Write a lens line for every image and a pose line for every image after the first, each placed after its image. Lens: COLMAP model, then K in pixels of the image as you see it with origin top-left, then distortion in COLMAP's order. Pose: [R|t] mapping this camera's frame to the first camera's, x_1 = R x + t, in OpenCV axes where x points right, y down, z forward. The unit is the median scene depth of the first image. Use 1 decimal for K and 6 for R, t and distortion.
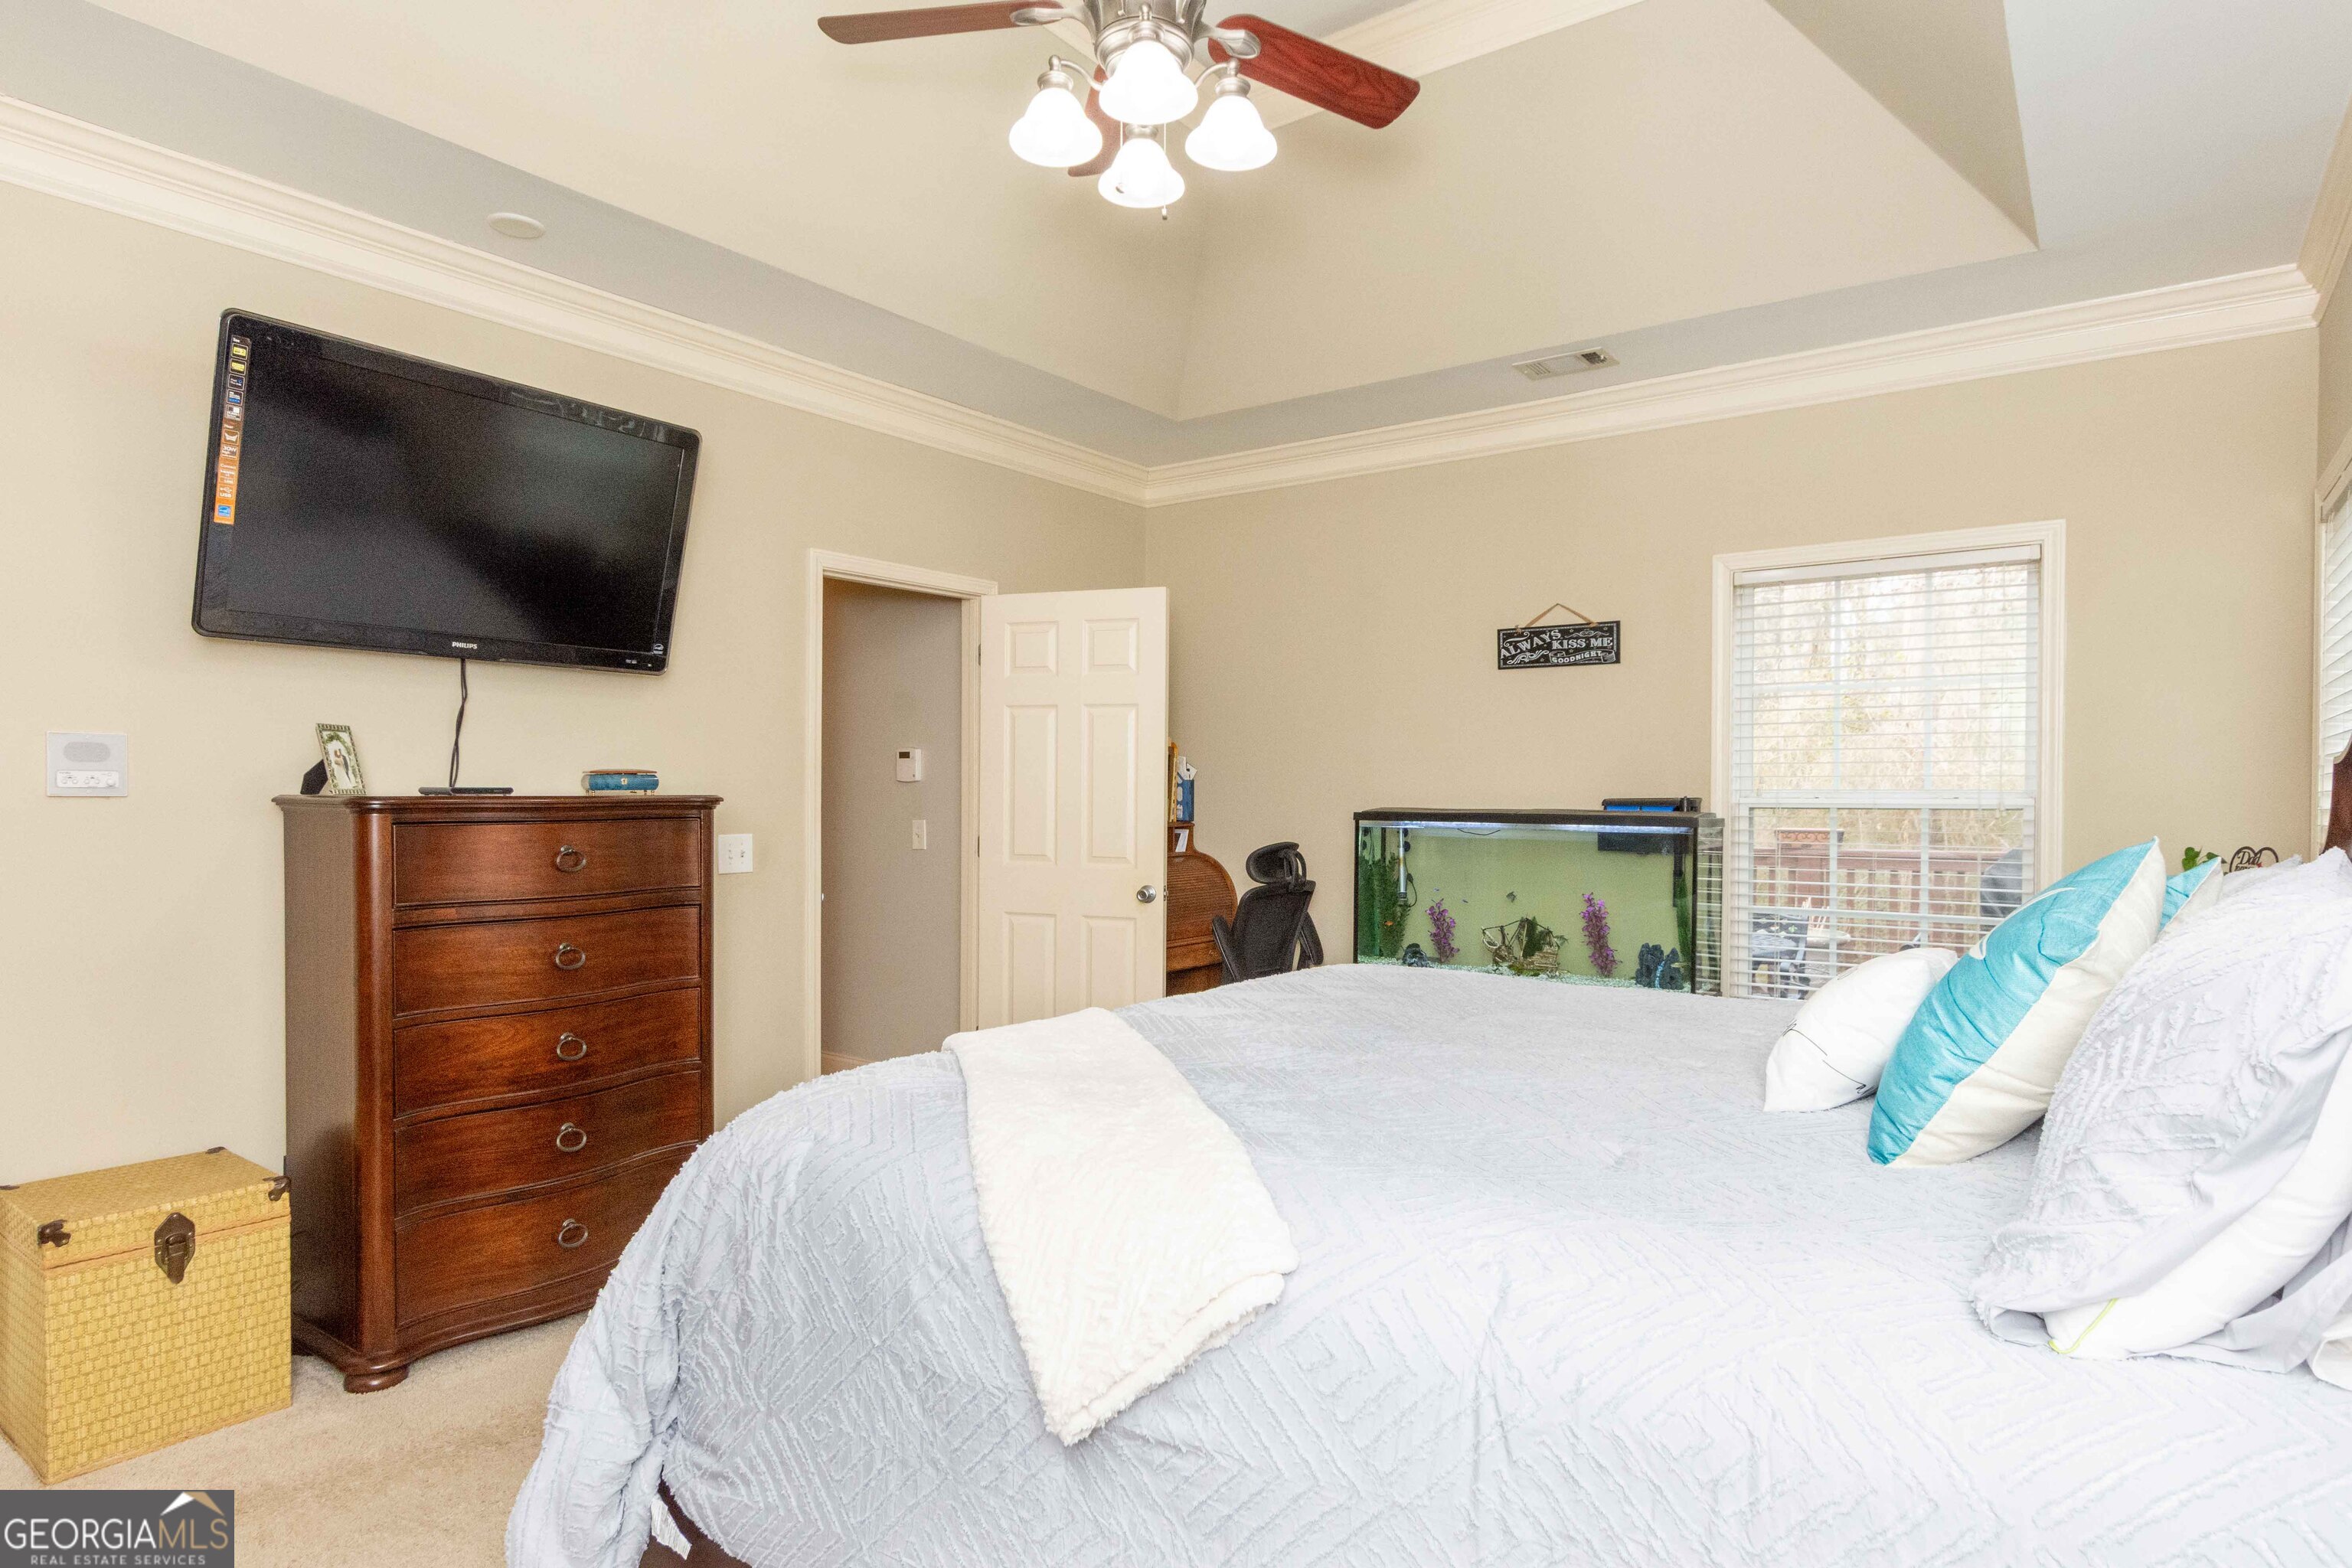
lens RADIAL K [[1334.7, 0, 1184.8], [0, 1334.7, 841.3], [0, 0, 1]] dist [-0.002462, -0.000039]
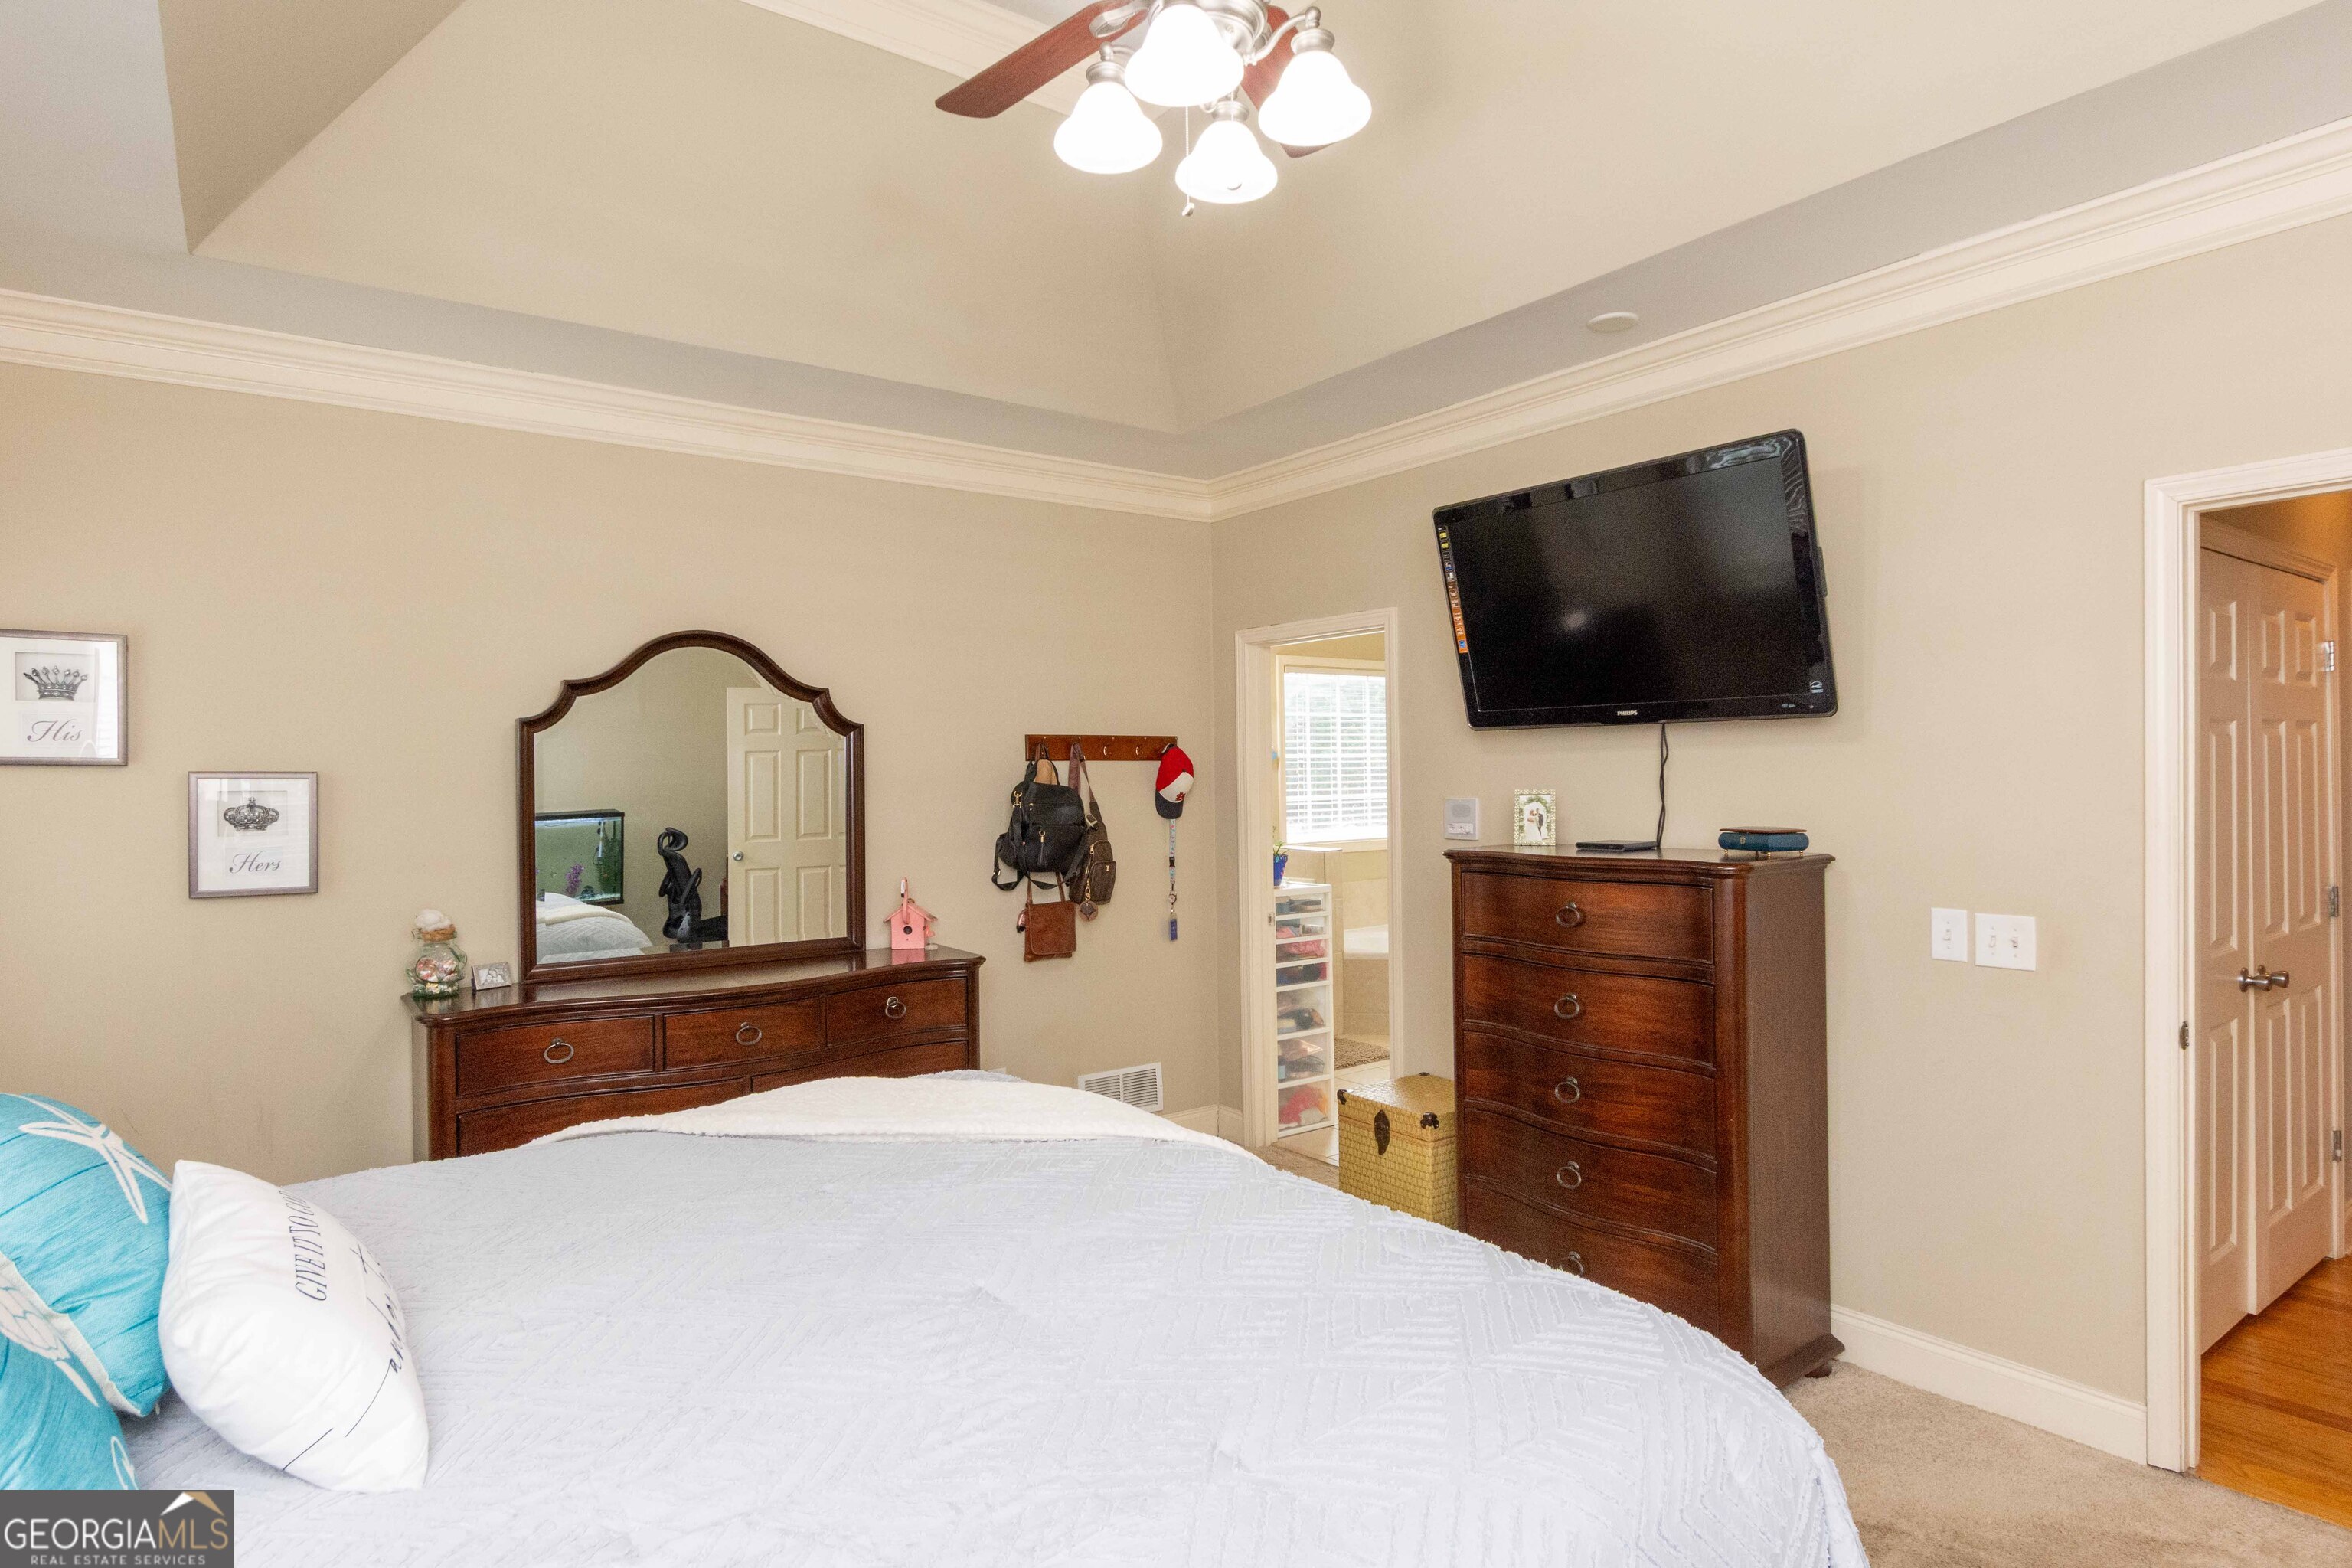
lens RADIAL K [[1267.5, 0, 1172.1], [0, 1267.5, 780.9], [0, 0, 1]] dist [0.005597, -0.012390]
pose [[-0.311420, 0.011744, -0.950200, 0.536462], [-0.017469, 0.999684, 0.018082, -0.095611], [0.950112, 0.022230, -0.311117, 0.901192]]
